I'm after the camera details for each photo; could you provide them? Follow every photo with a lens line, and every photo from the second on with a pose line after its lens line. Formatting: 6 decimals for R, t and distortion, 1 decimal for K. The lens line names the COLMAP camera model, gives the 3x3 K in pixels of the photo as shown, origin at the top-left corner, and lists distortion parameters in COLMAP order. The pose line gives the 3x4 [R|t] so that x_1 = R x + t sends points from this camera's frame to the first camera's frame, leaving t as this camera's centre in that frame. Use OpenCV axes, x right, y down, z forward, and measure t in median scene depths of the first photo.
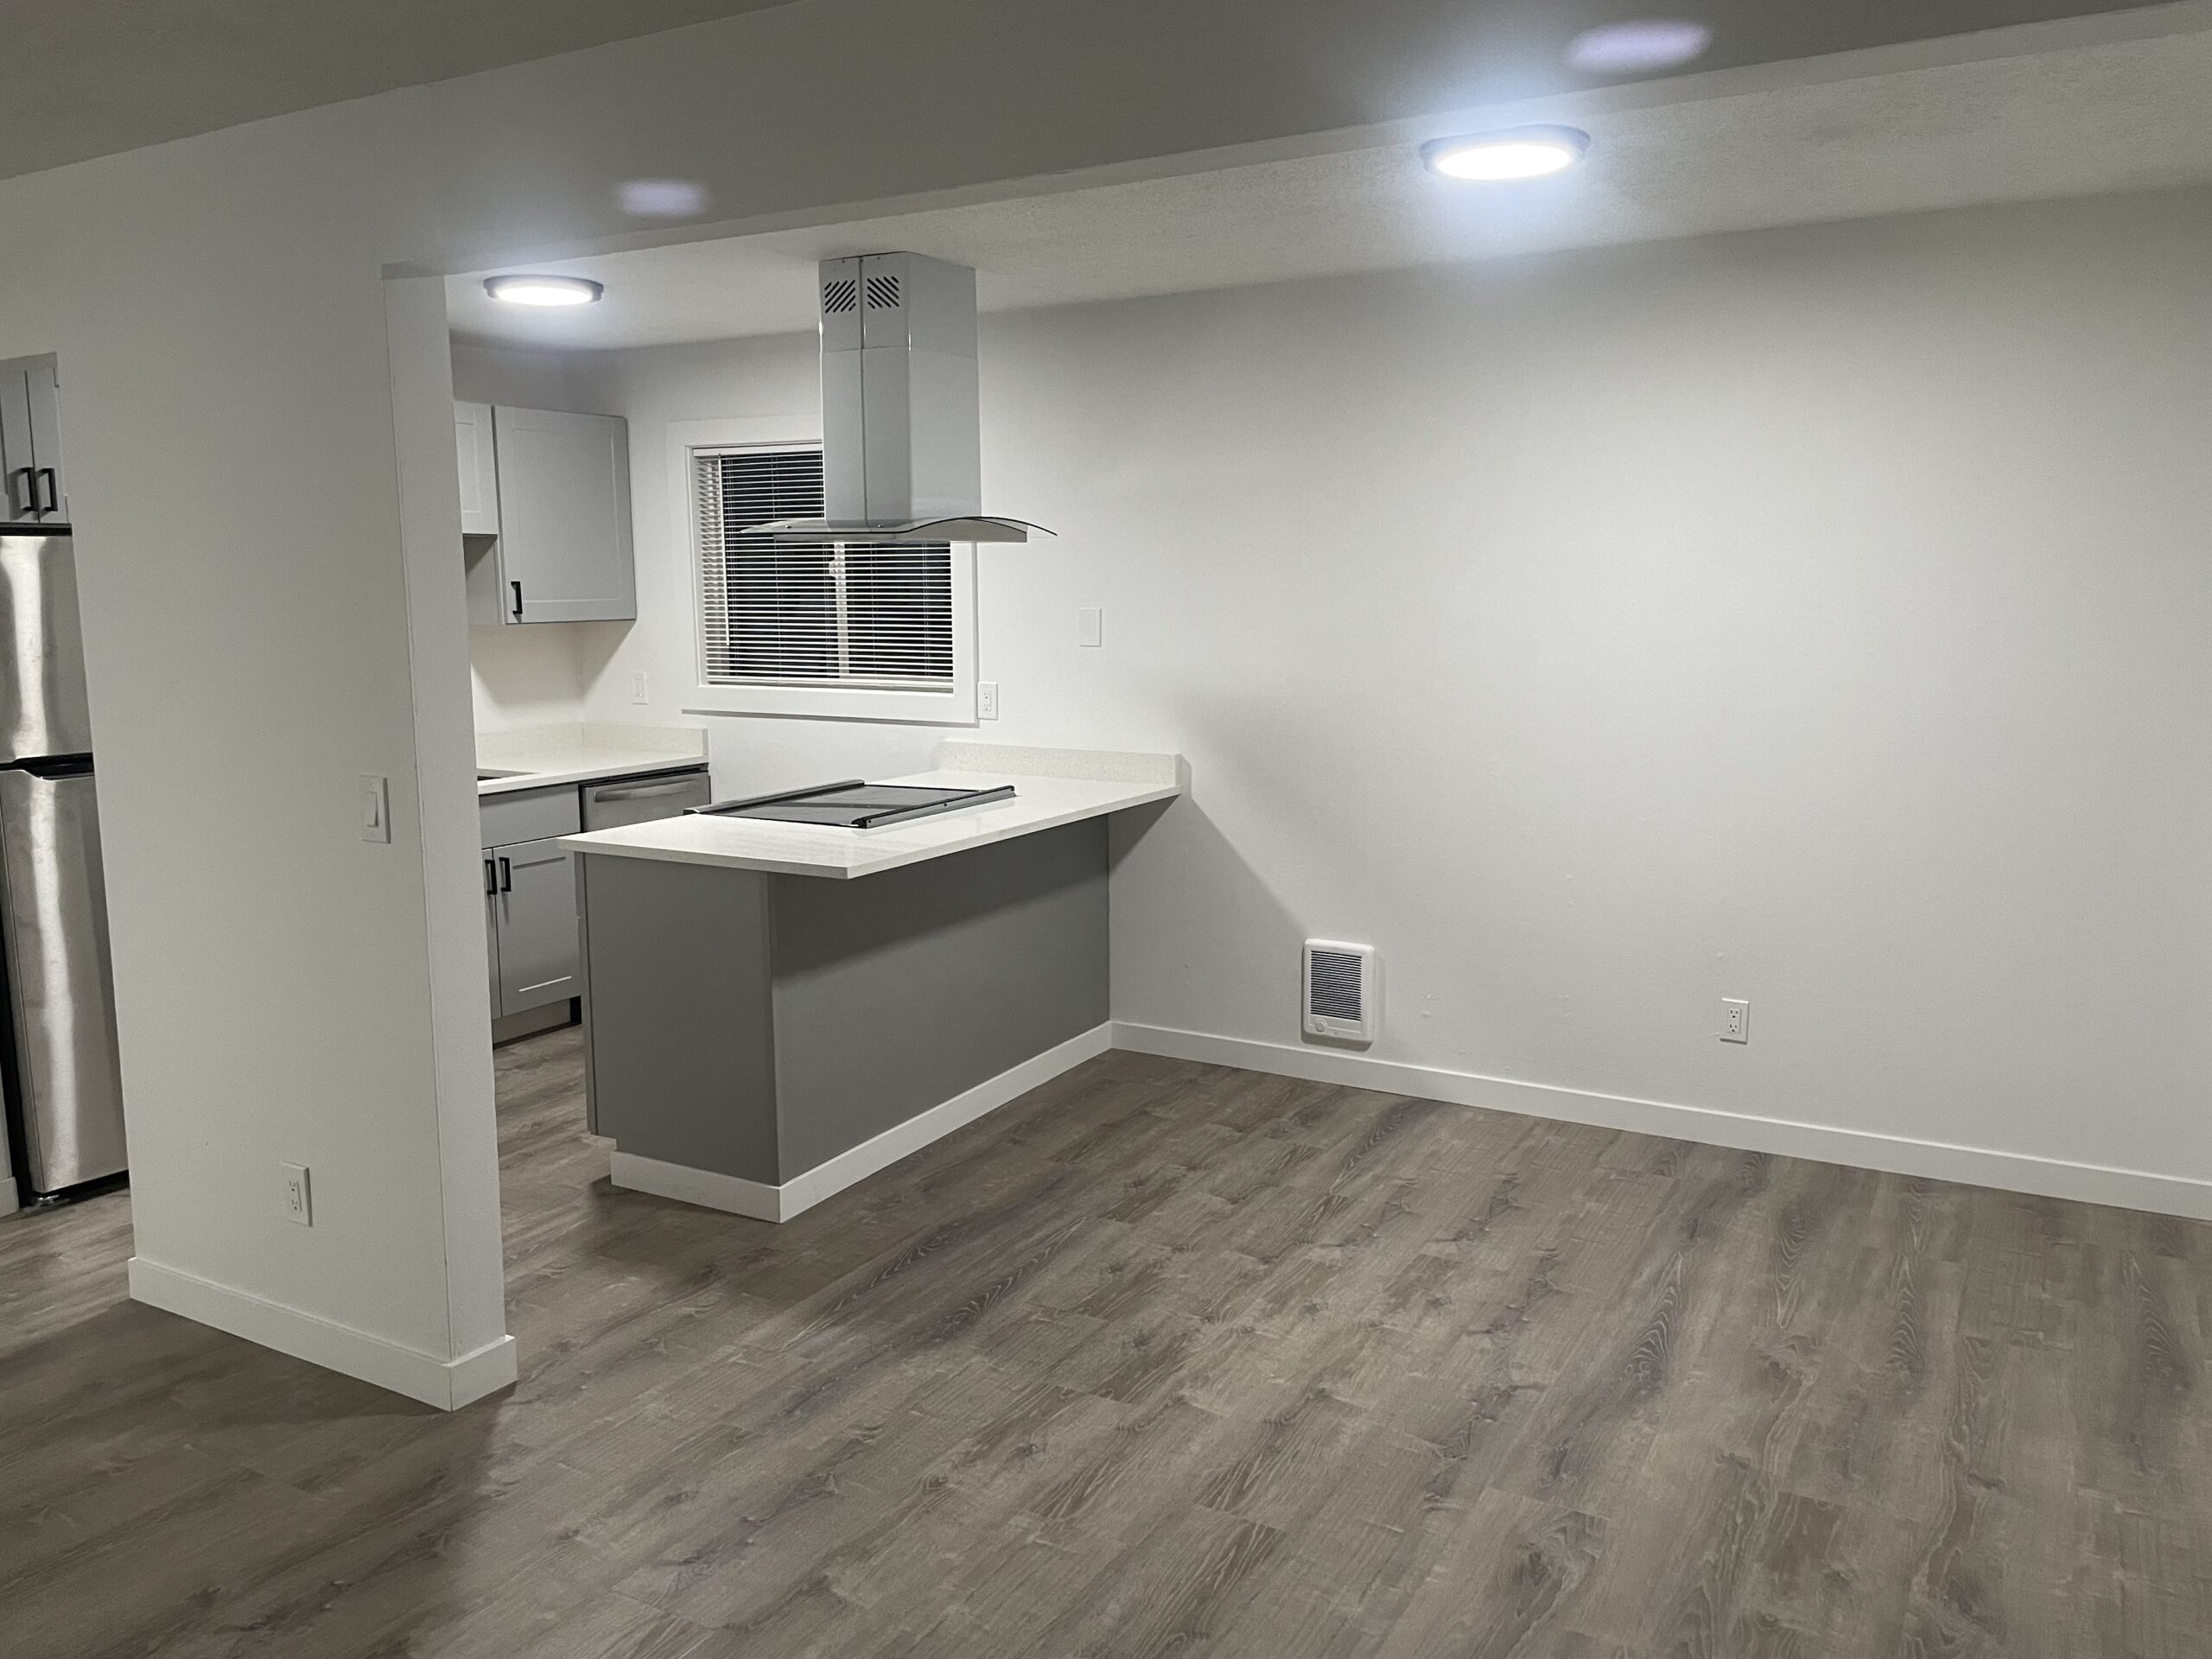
lens RADIAL K [[1669.5, 0, 1105.4], [0, 1669.5, 833.5], [0, 0, 1]] dist [0.089280, -0.116559]
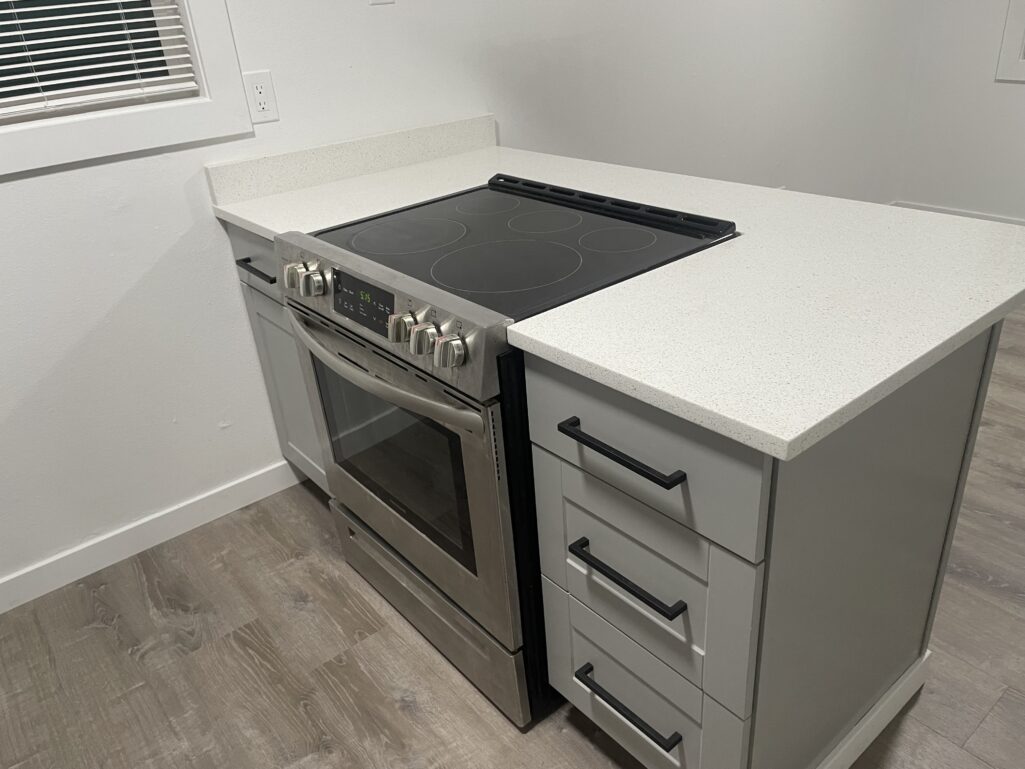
lens RADIAL K [[773.6, 0, 512.2], [0, 773.6, 386.4], [0, 0, 1]] dist [0.089280, -0.116559]
pose [[0.343362, -0.461463, 0.818019, -0.471949], [0.213175, 0.886531, 0.410632, -0.102386], [-0.914691, 0.033386, 0.402774, 0.898940]]
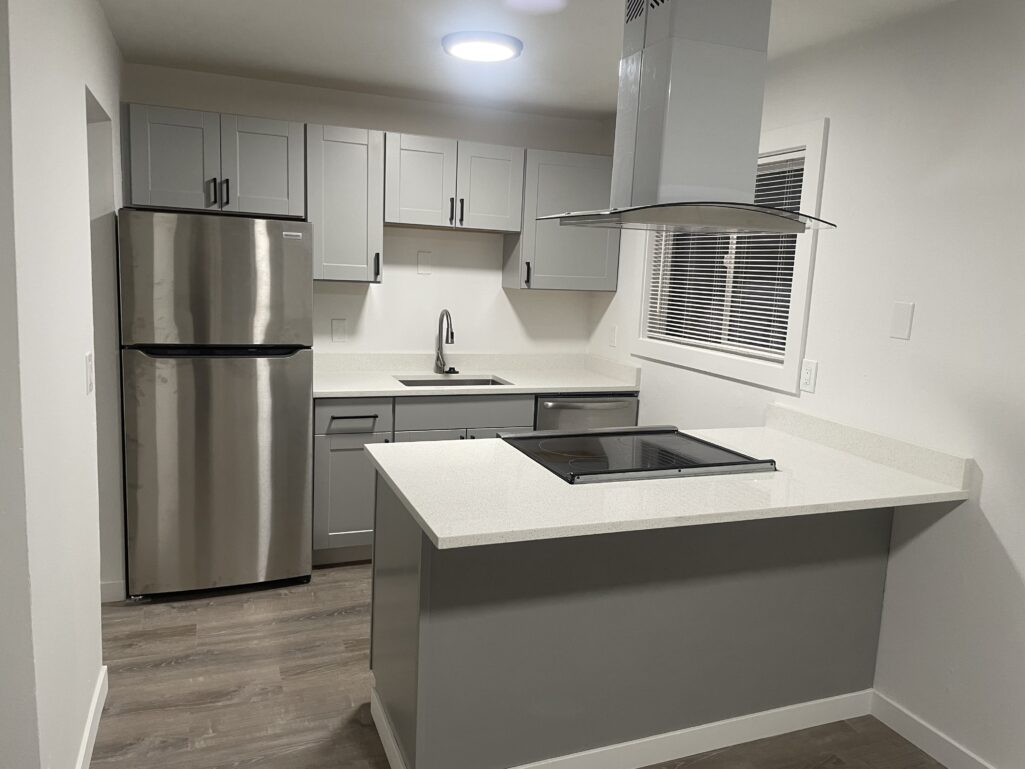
lens RADIAL K [[782.9, 0, 507.3], [0, 782.9, 383.6], [0, 0, 1]] dist [0.088514, -0.131370]
pose [[0.779812, 0.135917, -0.611081, 0.122737], [-0.145670, 0.988748, 0.034026, -0.075015], [0.608830, 0.062483, 0.790837, 0.528757]]
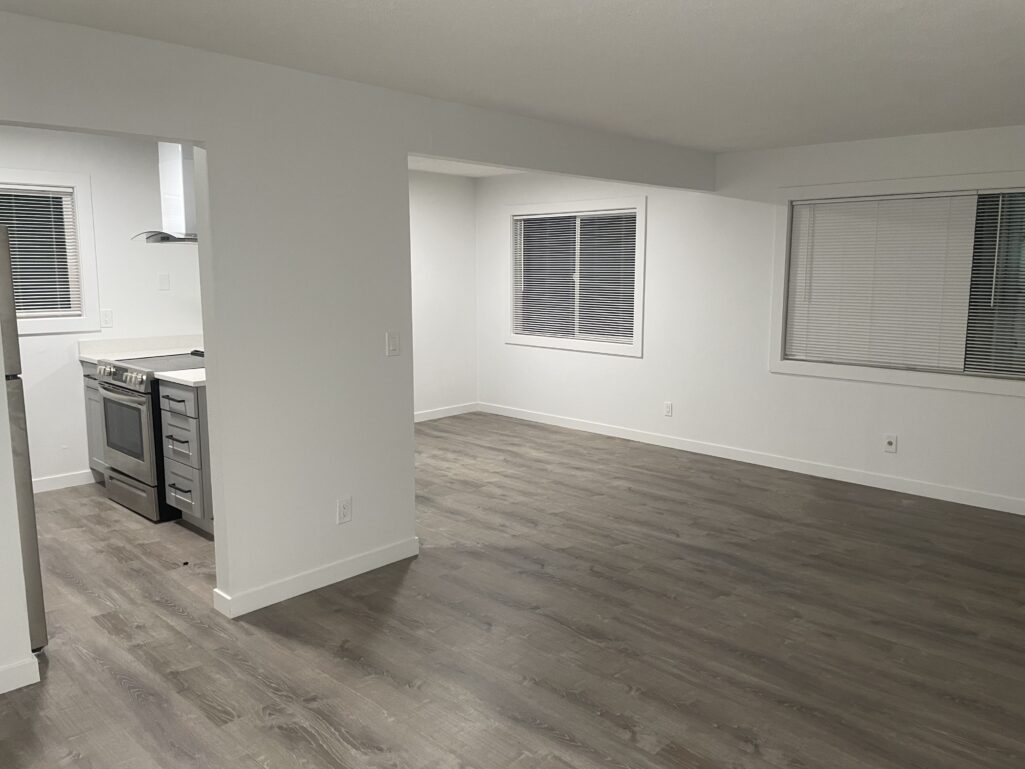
lens RADIAL K [[773.6, 0, 512.2], [0, 773.6, 386.4], [0, 0, 1]] dist [0.089280, -0.116559]
pose [[0.241432, -0.148114, 0.959048, -1.072552], [0.147206, 0.982437, 0.114668, -0.041491], [-0.959188, 0.113493, 0.258995, 0.332154]]
